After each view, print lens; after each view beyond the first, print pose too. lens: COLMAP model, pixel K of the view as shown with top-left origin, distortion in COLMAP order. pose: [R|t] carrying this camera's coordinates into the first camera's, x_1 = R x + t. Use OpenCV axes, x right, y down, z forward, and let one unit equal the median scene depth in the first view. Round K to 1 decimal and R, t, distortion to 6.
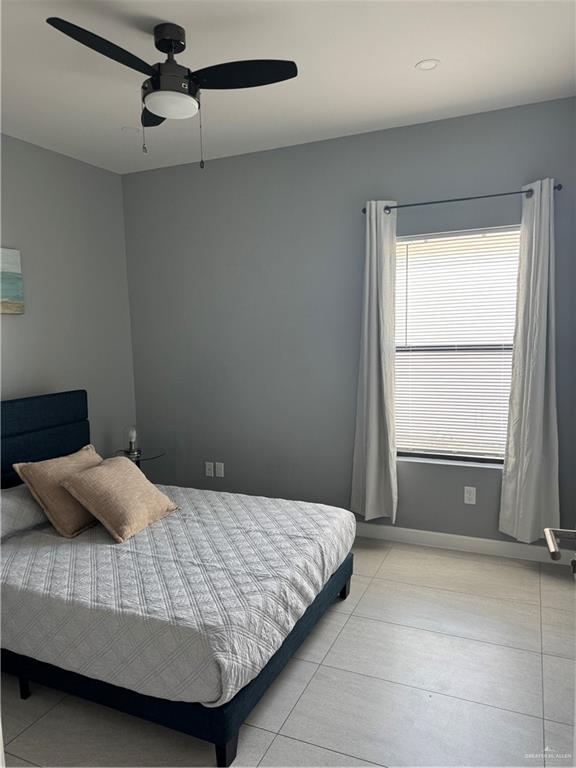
lens RADIAL K [[543.4, 0, 288.0], [0, 543.4, 384.0], [0, 0, 1]] dist [0.087063, -0.093354]
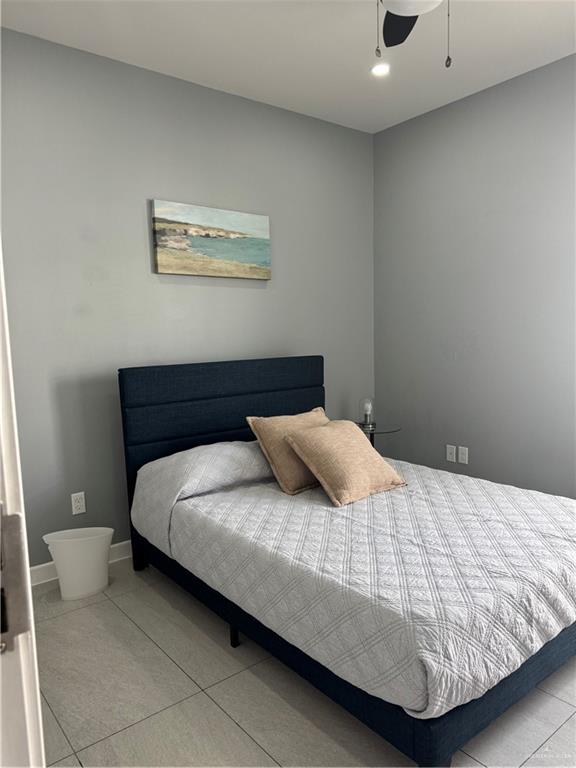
lens RADIAL K [[543.4, 0, 288.0], [0, 543.4, 384.0], [0, 0, 1]] dist [0.087063, -0.093354]
pose [[0.894220, 0.046130, -0.445244, 0.019755], [-0.043352, 0.998925, 0.016427, 0.073271], [0.445523, 0.004613, 0.895258, 0.148088]]
